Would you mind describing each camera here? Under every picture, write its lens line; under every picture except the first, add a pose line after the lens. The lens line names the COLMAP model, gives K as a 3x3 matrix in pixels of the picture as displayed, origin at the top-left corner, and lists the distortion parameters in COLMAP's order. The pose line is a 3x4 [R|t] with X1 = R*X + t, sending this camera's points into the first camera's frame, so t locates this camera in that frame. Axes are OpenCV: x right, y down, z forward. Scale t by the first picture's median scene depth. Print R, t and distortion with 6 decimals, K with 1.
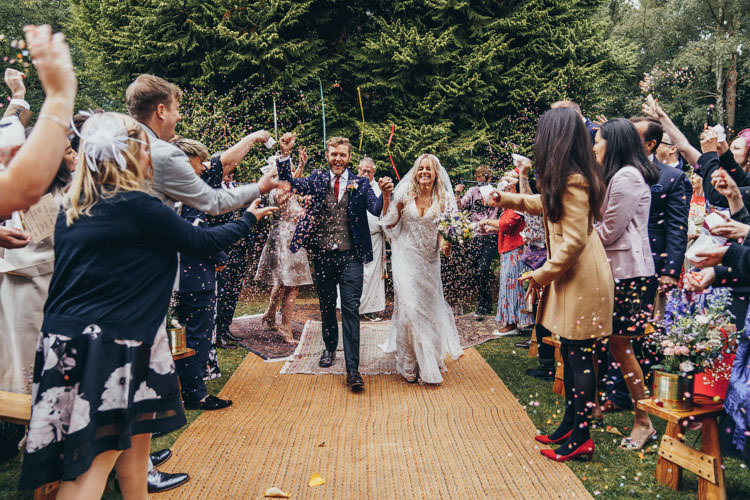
lens RADIAL K [[549.2, 0, 392.7], [0, 549.2, 249.7], [0, 0, 1]] dist [-0.020240, 0.017340]
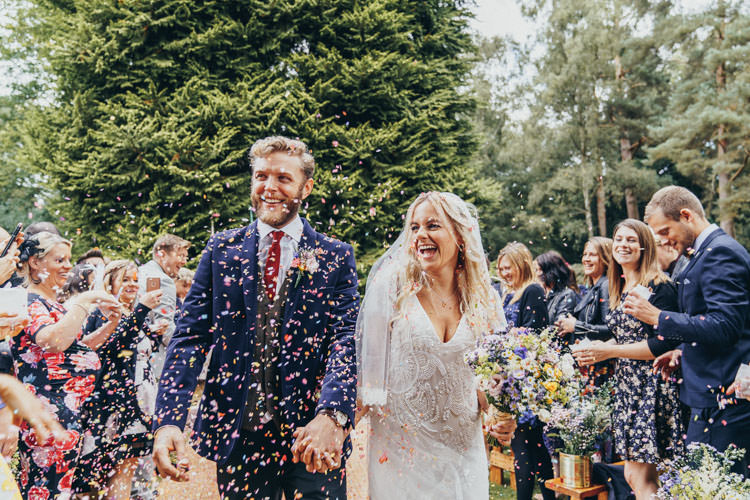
lens RADIAL K [[549.2, 0, 403.5], [0, 549.2, 246.9], [0, 0, 1]] dist [-0.020240, 0.017340]
pose [[0.983191, 0.008460, 0.182384, -0.021956], [0.026950, 0.981260, -0.190796, 0.018749], [-0.180581, 0.192504, 0.964538, -0.229183]]
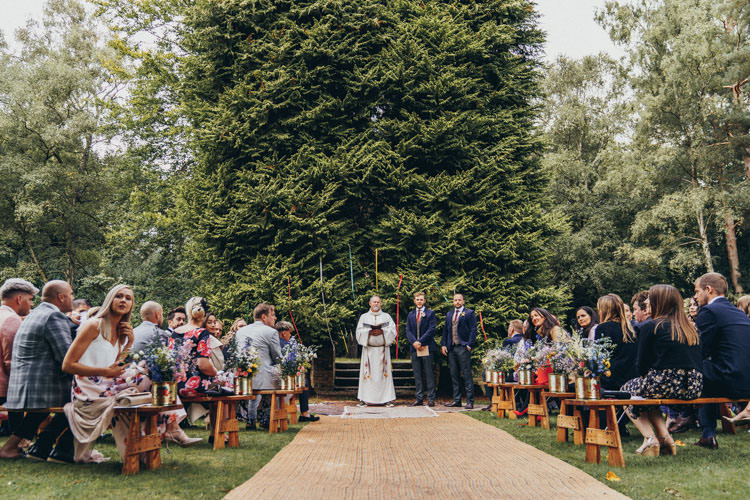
lens RADIAL K [[611.0, 0, 367.9], [0, 611.0, 249.7], [0, 0, 1]] dist [-0.062109, 0.005438]
pose [[0.999277, -0.017783, -0.033610, -0.031188], [0.008359, 0.965014, -0.262066, 0.141691], [0.037094, 0.261596, 0.964464, -0.621325]]
